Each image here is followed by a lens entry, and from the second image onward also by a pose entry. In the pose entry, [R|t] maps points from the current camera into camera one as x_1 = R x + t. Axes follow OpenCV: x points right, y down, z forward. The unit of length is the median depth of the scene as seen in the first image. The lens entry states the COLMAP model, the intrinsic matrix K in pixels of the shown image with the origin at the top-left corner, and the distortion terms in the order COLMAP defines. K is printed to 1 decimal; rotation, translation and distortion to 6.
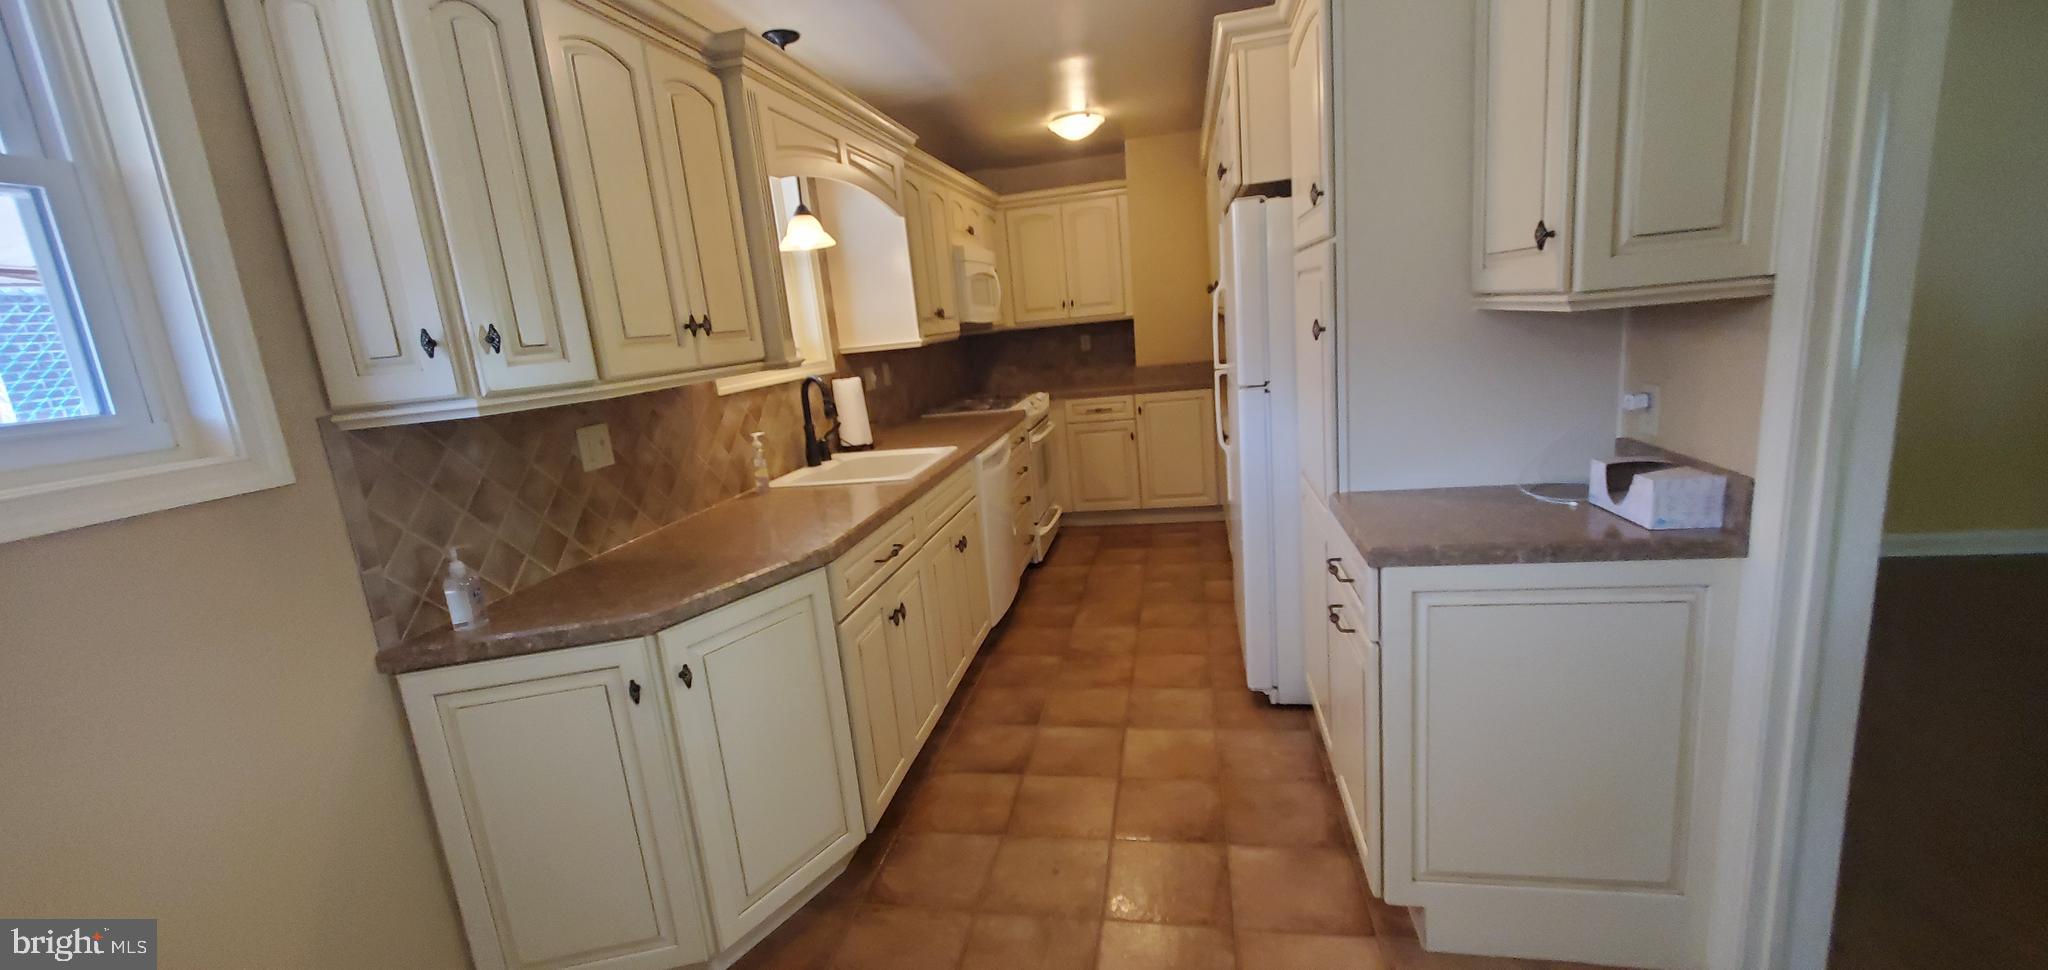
lens RADIAL K [[808.5, 0, 1025.1], [0, 808.5, 482.6], [0, 0, 1]] dist [0.002501, 0.000125]
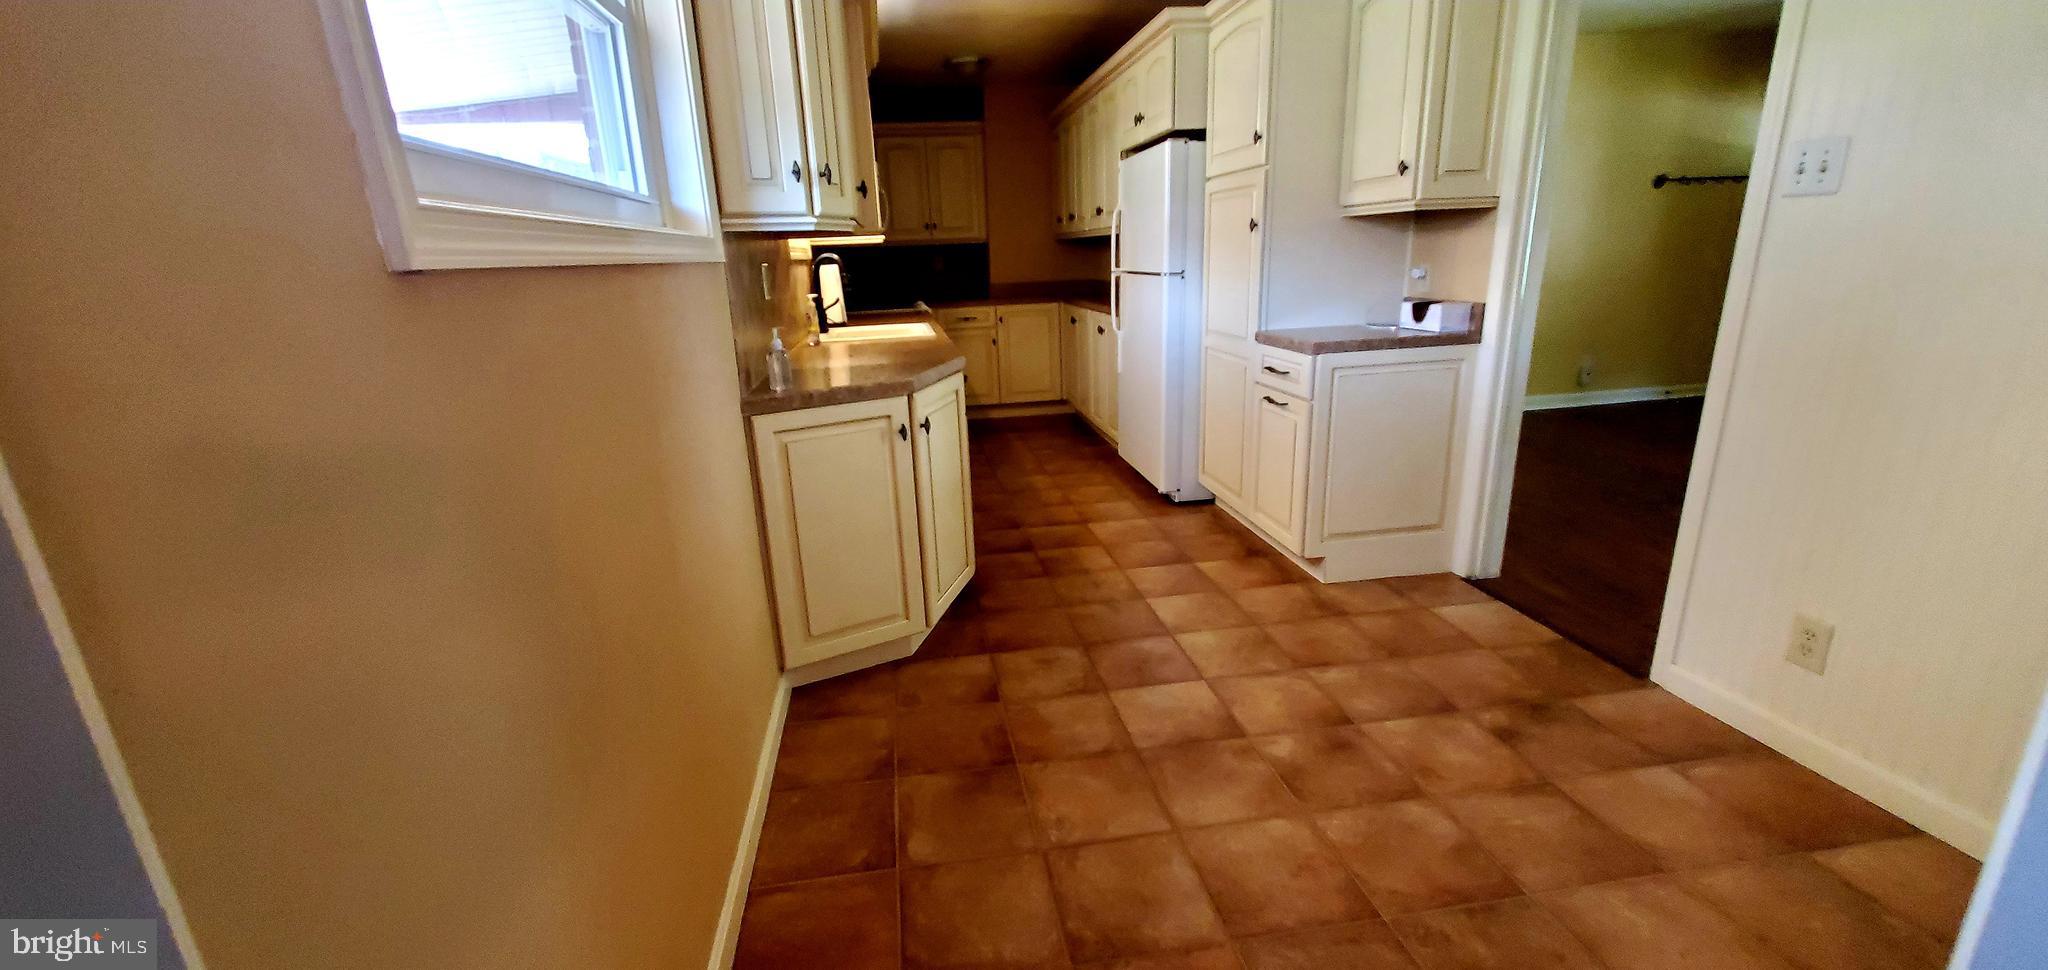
lens RADIAL K [[808.5, 0, 1019.7], [0, 808.5, 485.5], [0, 0, 1]] dist [0.002501, 0.000125]
pose [[0.939301, -0.040895, 0.340648, -0.633333], [0.022364, 0.998057, 0.058152, 0.220018], [-0.342364, -0.047005, 0.938391, -0.361958]]
